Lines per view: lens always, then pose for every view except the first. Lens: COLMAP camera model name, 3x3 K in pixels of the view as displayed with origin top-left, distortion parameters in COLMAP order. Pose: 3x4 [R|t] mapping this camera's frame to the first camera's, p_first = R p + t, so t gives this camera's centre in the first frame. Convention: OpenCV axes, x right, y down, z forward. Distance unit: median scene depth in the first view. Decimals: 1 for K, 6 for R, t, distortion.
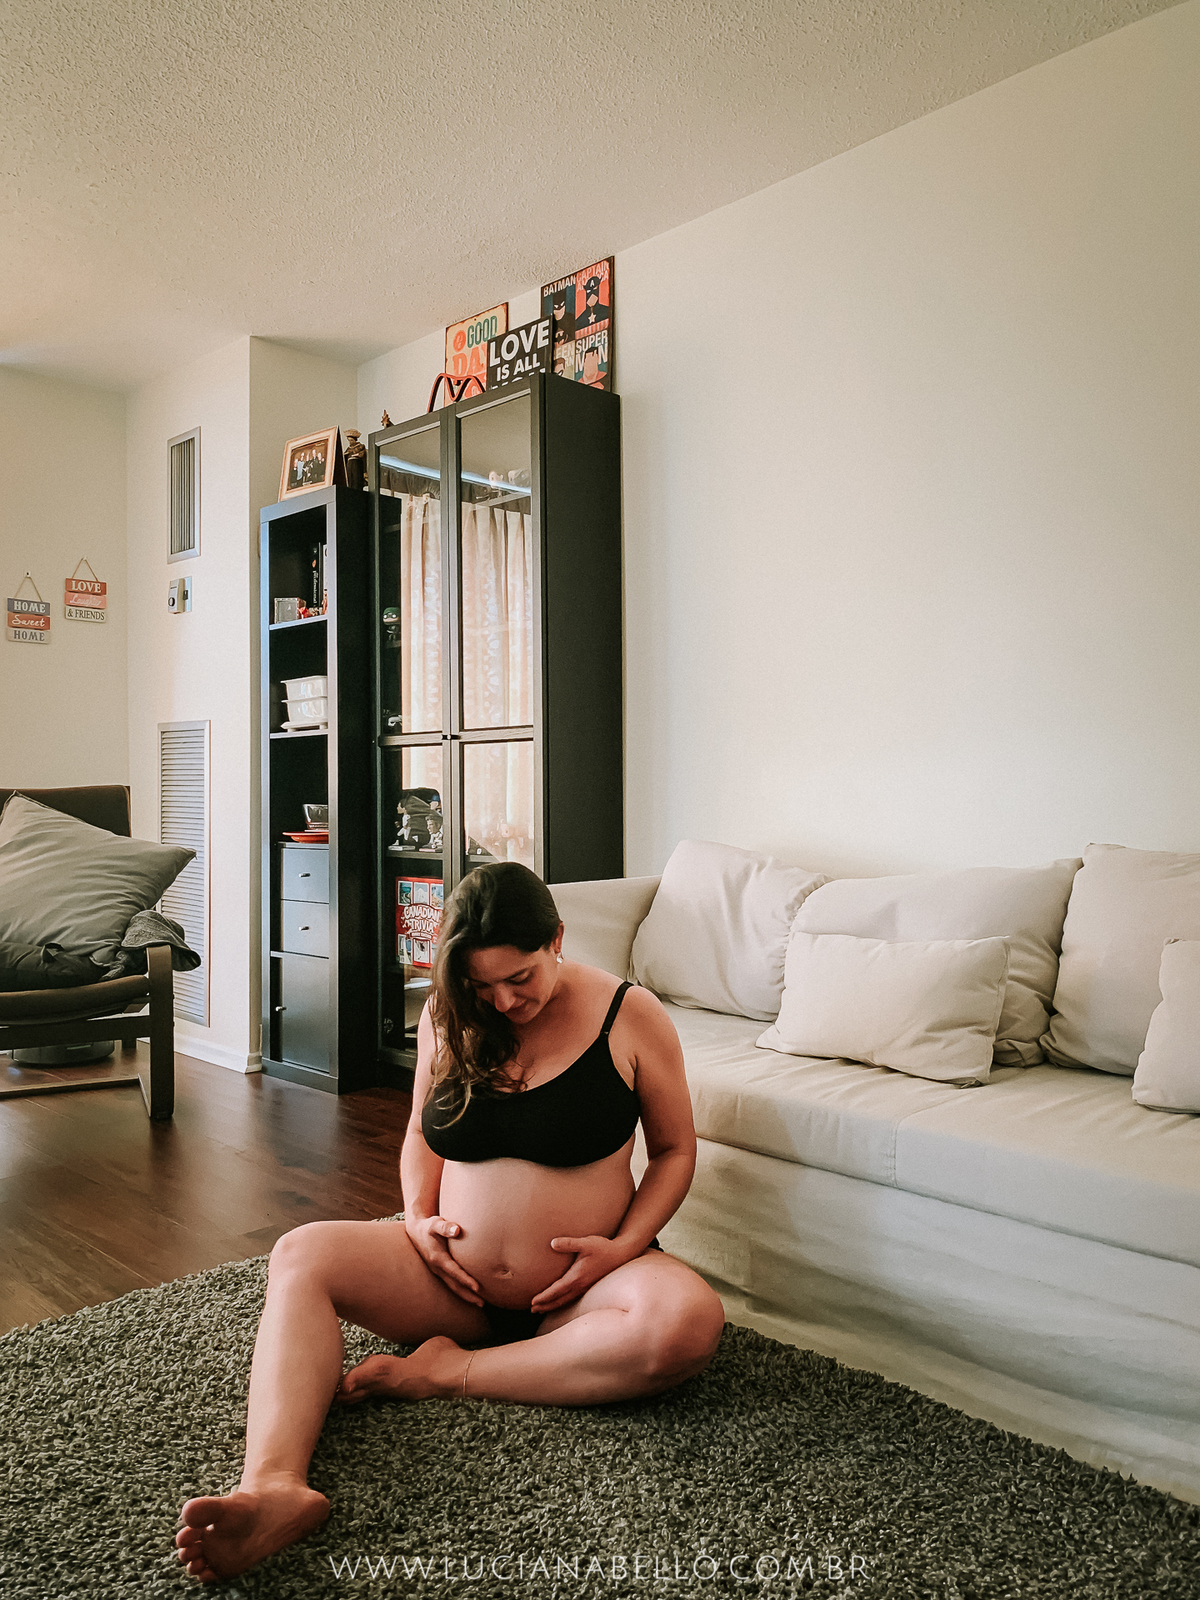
lens RADIAL K [[1247.3, 0, 598.8], [0, 1247.3, 817.5], [0, 0, 1]] dist [-0.009491, -0.003339]
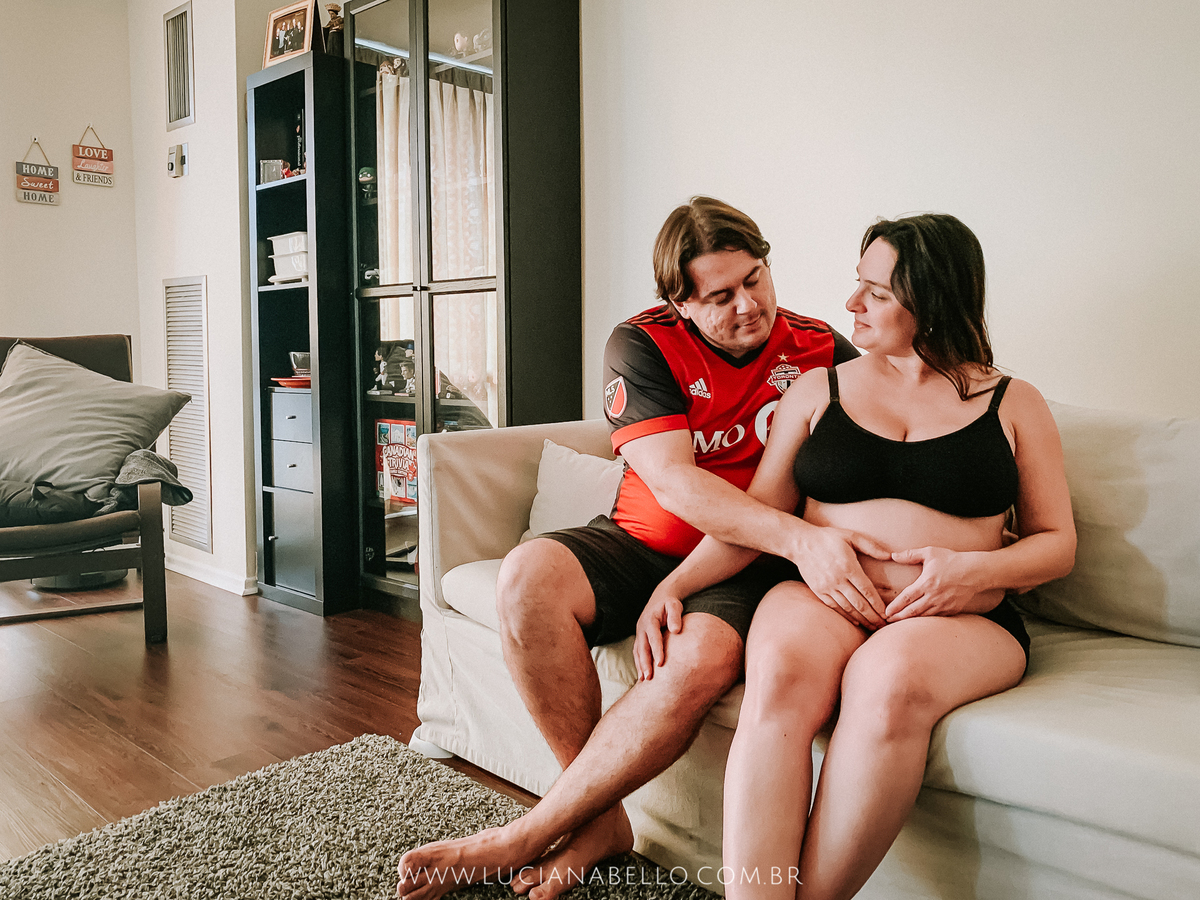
lens RADIAL K [[935.5, 0, 606.8], [0, 935.5, 445.7], [0, 0, 1]] dist [-0.009491, -0.003339]
pose [[0.999687, -0.000786, 0.024993, 0.019737], [-0.001165, 0.996956, 0.077952, 0.007052], [-0.024978, -0.077957, 0.996644, 0.175136]]
